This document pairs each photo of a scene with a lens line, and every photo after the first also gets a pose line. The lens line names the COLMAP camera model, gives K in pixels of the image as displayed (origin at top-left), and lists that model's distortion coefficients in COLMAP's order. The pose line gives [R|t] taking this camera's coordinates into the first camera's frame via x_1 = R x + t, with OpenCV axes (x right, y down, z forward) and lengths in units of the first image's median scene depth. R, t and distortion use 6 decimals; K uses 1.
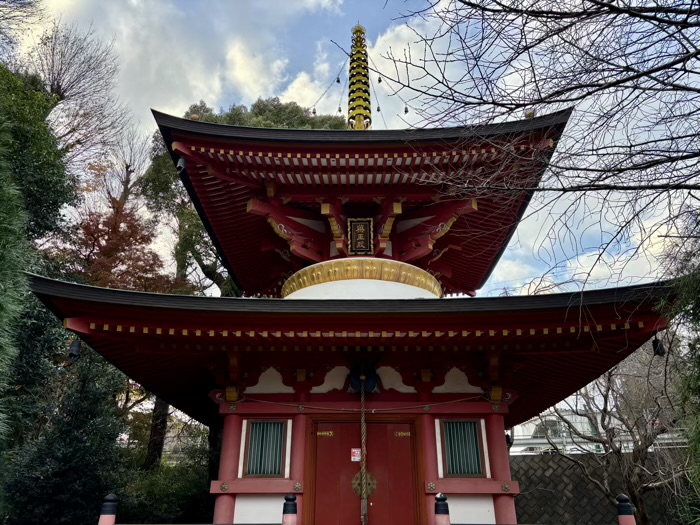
lens RADIAL K [[526.6, 0, 350.1], [0, 526.6, 260.3], [0, 0, 1]] dist [0.051588, -0.050011]
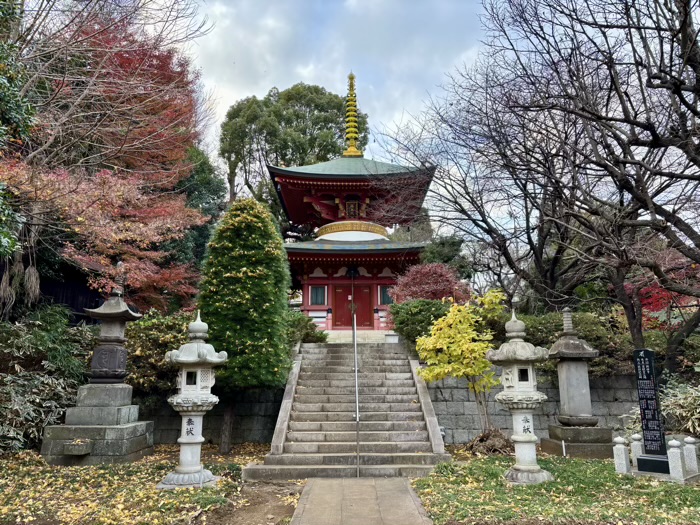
lens RADIAL K [[526.6, 0, 350.3], [0, 526.6, 263.4], [0, 0, 1]] dist [0.051588, -0.050011]
pose [[0.999918, -0.001735, 0.012681, -0.020756], [-0.001495, 0.968151, 0.250364, -0.490538], [-0.012712, -0.250362, 0.968069, -1.597517]]
